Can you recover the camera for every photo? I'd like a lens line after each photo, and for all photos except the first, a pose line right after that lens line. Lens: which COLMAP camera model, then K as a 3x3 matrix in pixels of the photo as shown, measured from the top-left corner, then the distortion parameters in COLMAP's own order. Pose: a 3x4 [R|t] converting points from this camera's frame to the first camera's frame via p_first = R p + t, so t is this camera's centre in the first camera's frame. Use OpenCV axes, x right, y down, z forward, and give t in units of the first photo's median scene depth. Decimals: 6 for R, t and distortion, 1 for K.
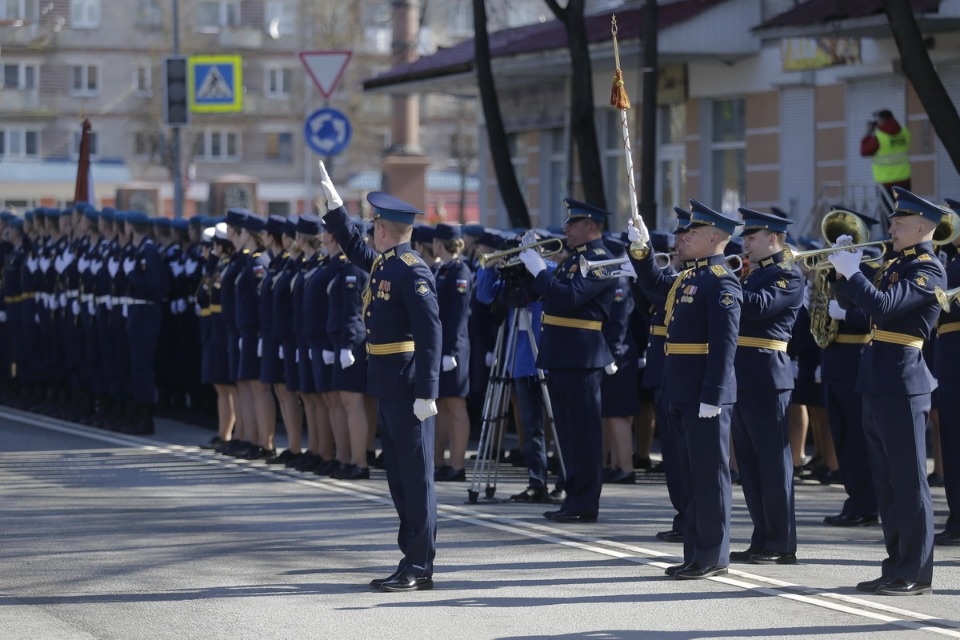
lens RADIAL K [[6273.2, 0, 480.0], [0, 6273.2, 320.0], [0, 0, 1]] dist [-0.027096, 41.300761]
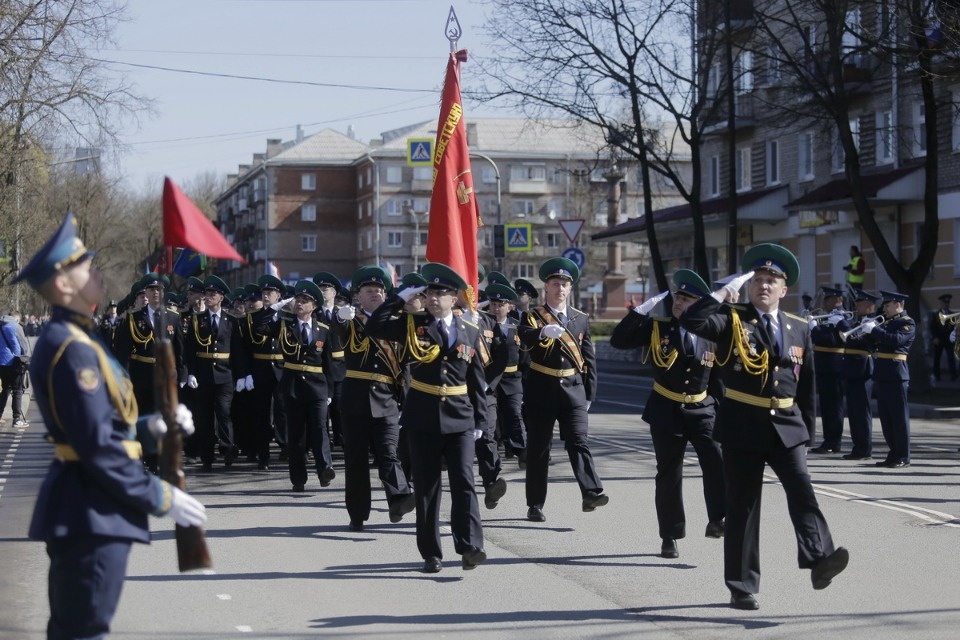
lens RADIAL K [[4162.0, 0, 480.0], [0, 4162.0, 320.0], [0, 0, 1]] dist [-0.155624, 4.238358]
pose [[0.999626, -0.006468, -0.026577, -0.019070], [0.006628, 0.999960, 0.005928, -0.019067], [0.026537, -0.006102, 0.999629, -0.338772]]
